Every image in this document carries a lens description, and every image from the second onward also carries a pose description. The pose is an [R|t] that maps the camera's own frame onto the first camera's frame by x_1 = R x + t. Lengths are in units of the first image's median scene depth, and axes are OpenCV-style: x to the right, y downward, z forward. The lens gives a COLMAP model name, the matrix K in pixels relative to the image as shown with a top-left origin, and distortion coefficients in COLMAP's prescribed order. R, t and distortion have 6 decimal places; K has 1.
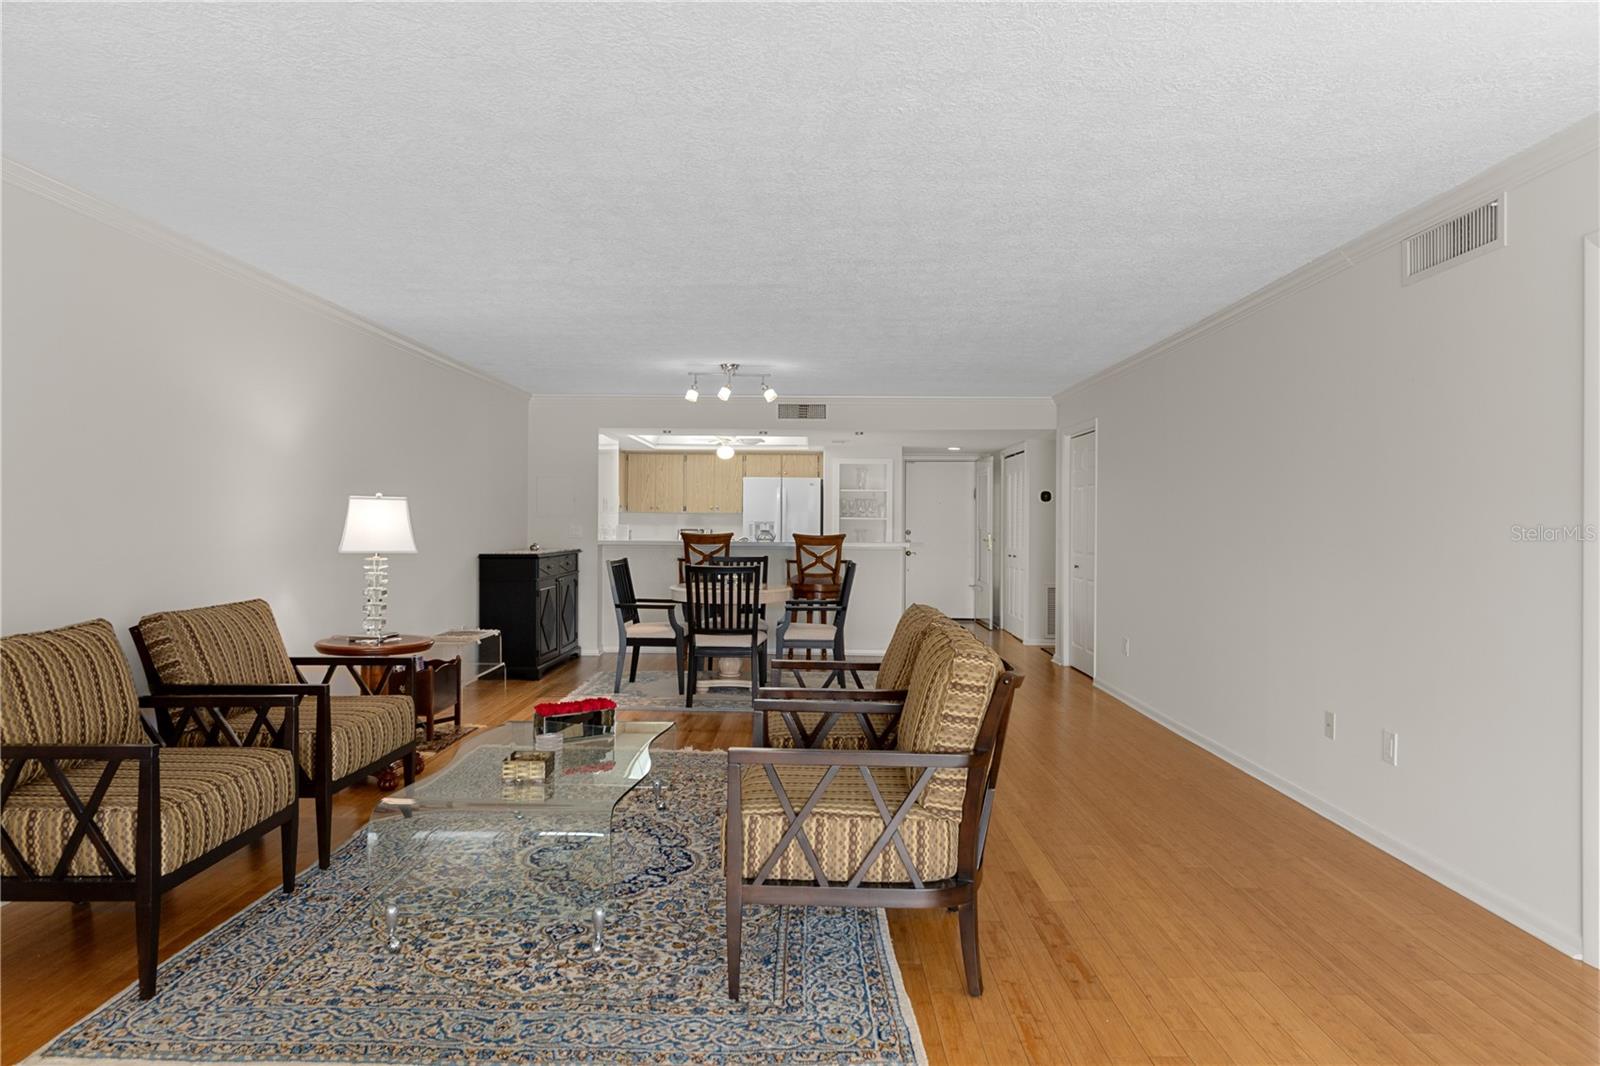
lens RADIAL K [[973.2, 0, 796.0], [0, 973.2, 525.3], [0, 0, 1]] dist [0.001971, -0.000703]
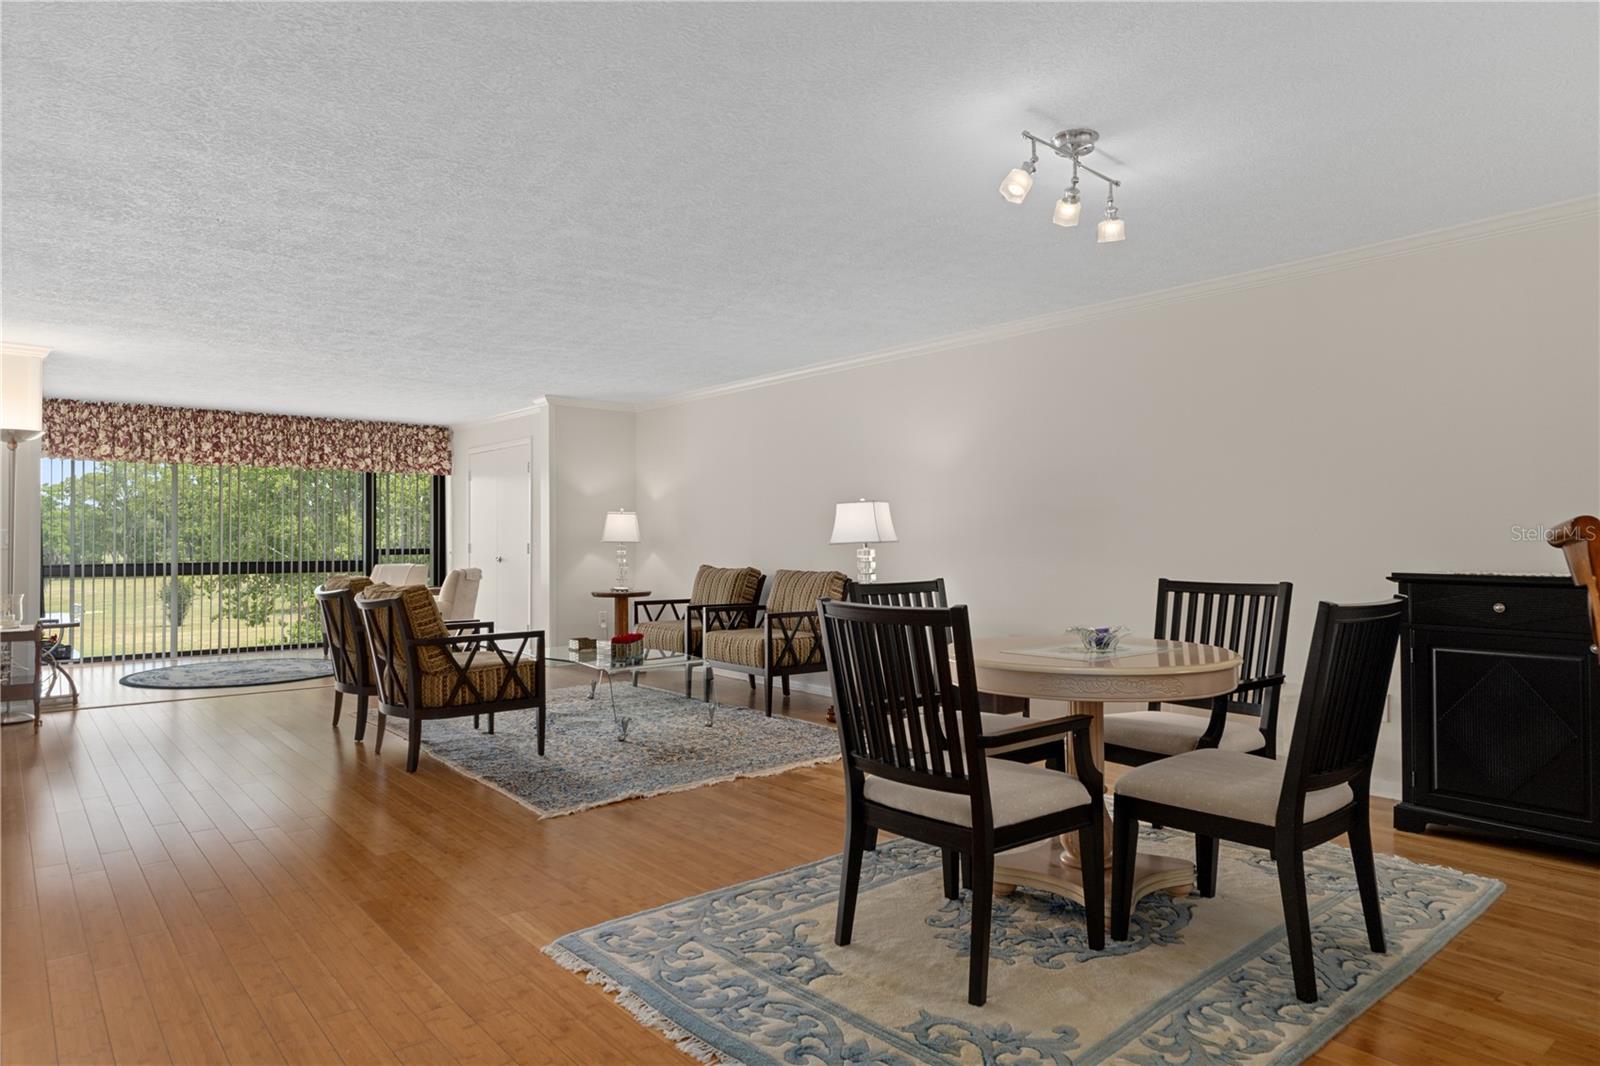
lens RADIAL K [[973.2, 0, 796.0], [0, 973.2, 525.3], [0, 0, 1]] dist [0.001971, -0.000703]
pose [[-0.762643, -0.016322, -0.646613, 0.288676], [-0.005590, 0.999811, -0.018645, 0.016090], [0.646795, -0.010605, -0.762590, 1.178836]]
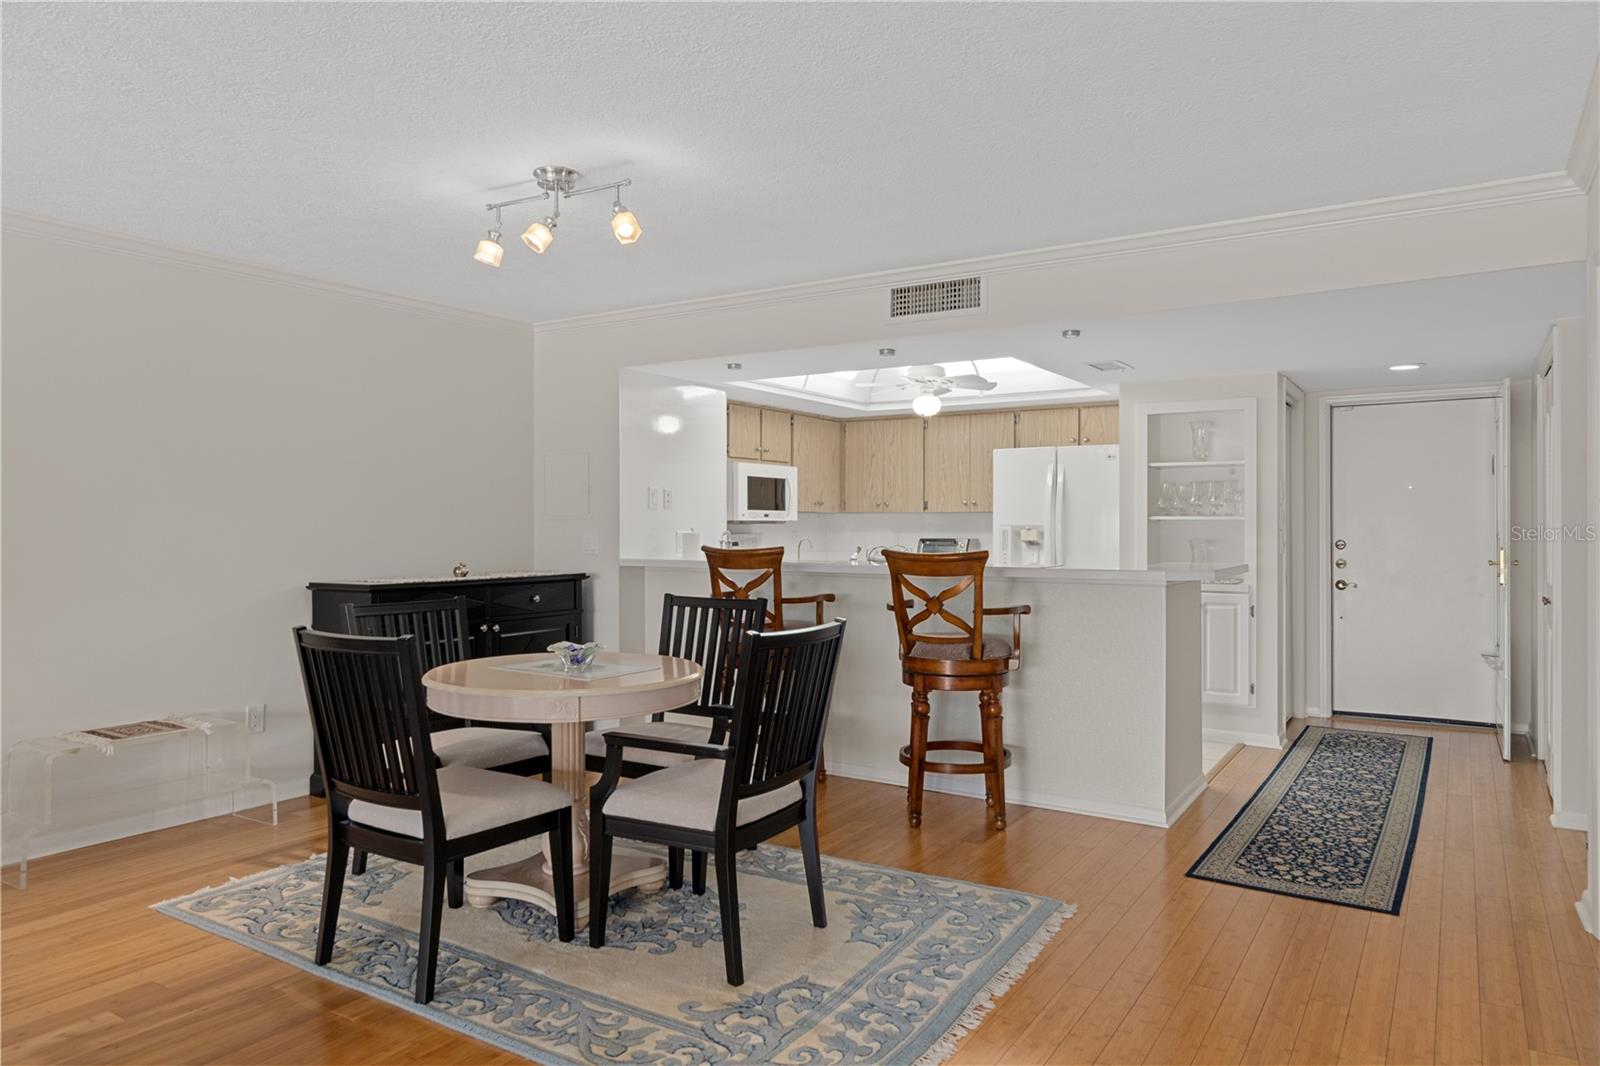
lens RADIAL K [[1045.6, 0, 794.3], [0, 1045.6, 526.2], [0, 0, 1]] dist [-0.003156, -0.001522]
pose [[0.850831, -0.006975, -0.525394, 0.259732], [0.003852, 0.999968, -0.007036, 0.000631], [0.525426, 0.003962, 0.850830, 0.613429]]
